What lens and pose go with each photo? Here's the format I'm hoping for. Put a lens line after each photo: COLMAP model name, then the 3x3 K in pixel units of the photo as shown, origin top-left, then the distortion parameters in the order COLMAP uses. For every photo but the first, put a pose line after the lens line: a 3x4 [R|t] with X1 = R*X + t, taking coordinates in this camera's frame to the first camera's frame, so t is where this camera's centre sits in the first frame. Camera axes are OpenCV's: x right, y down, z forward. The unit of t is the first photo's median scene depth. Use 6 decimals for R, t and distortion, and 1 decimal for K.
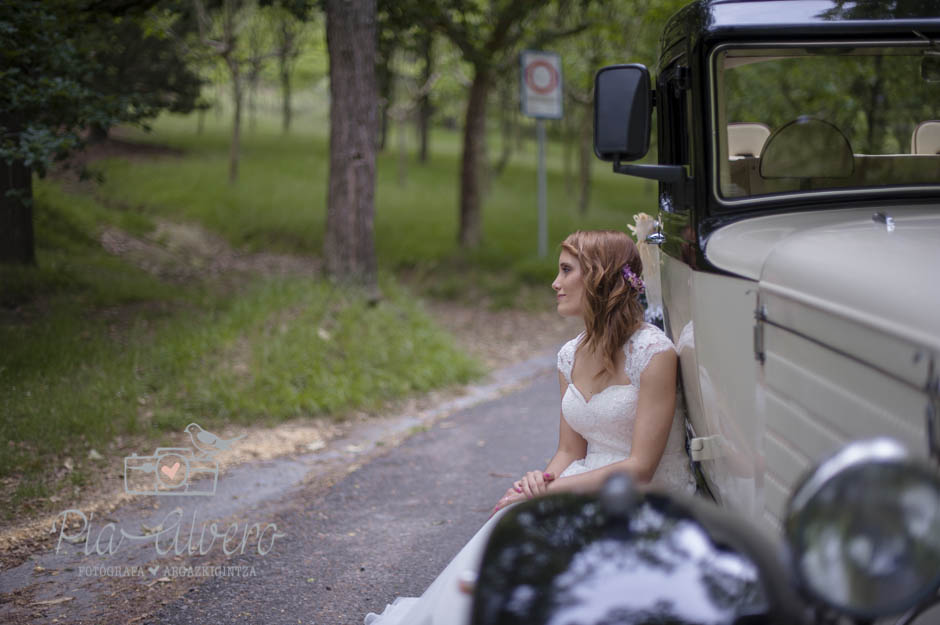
lens RADIAL K [[1347.7, 0, 483.1], [0, 1347.7, 310.7], [0, 0, 1]] dist [-0.114585, 0.000000]
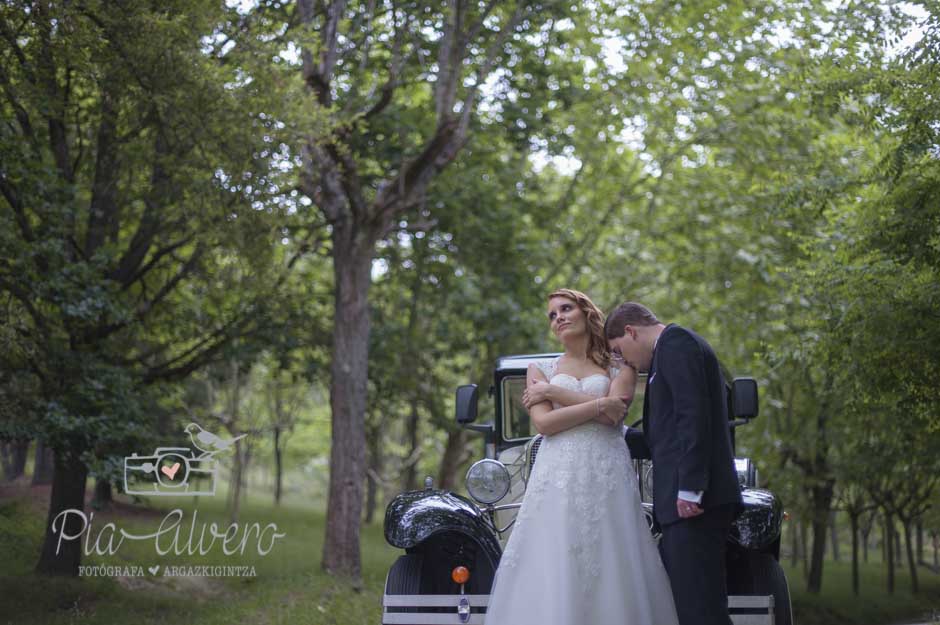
lens RADIAL K [[1347.7, 0, 467.0], [0, 1347.7, 309.7], [0, 0, 1]] dist [-0.114585, 0.000000]
pose [[0.999913, 0.012587, -0.004015, 0.031061], [-0.013208, 0.959741, -0.280575, 0.104869], [0.000322, 0.280603, 0.959824, -0.391028]]
